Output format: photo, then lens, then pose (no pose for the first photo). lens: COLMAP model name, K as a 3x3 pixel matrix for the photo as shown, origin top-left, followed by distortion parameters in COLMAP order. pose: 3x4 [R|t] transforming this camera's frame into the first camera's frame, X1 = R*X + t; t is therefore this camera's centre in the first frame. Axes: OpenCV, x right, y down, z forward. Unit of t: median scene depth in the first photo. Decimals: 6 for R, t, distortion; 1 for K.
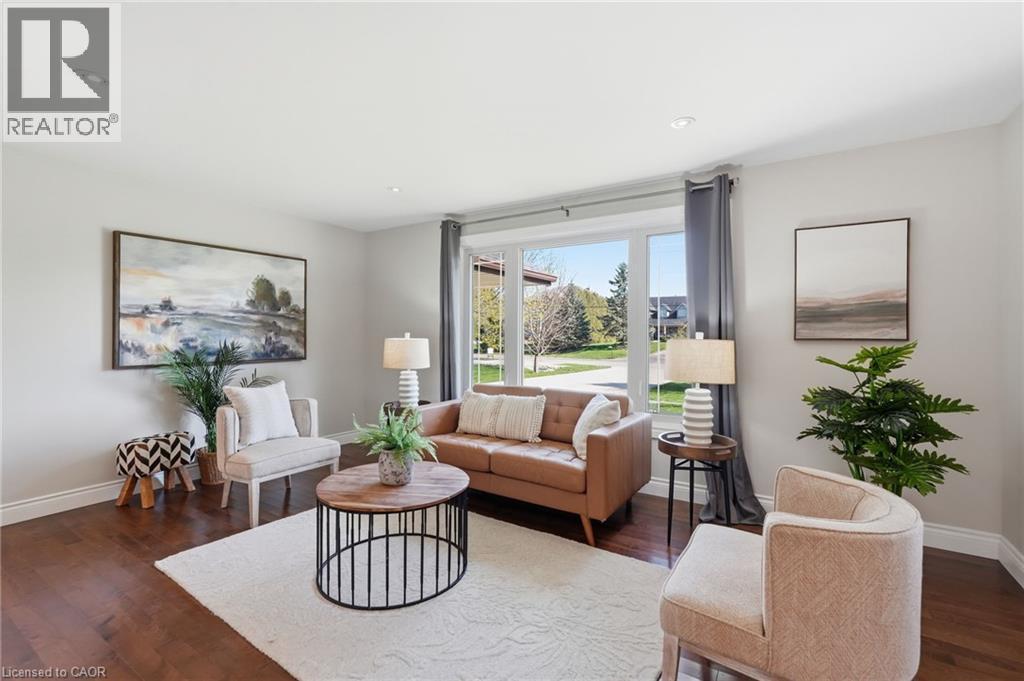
lens RADIAL K [[456.3, 0, 508.3], [0, 456.3, 332.4], [0, 0, 1]] dist [0.000637, 0.000758]
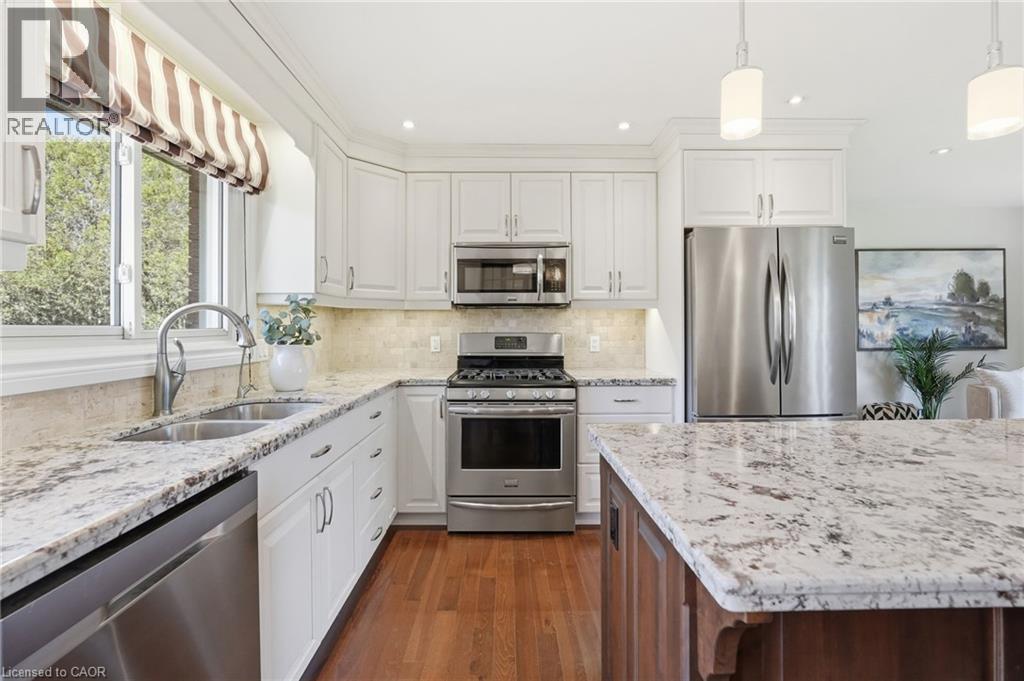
lens RADIAL K [[462.3, 0, 511.4], [0, 462.3, 326.2], [0, 0, 1]] dist [-0.002738, 0.000852]
pose [[0.556572, -0.008485, -0.830756, -0.249115], [0.011167, 0.999934, -0.002732, 0.000368], [0.830724, -0.007756, 0.556630, -0.547630]]
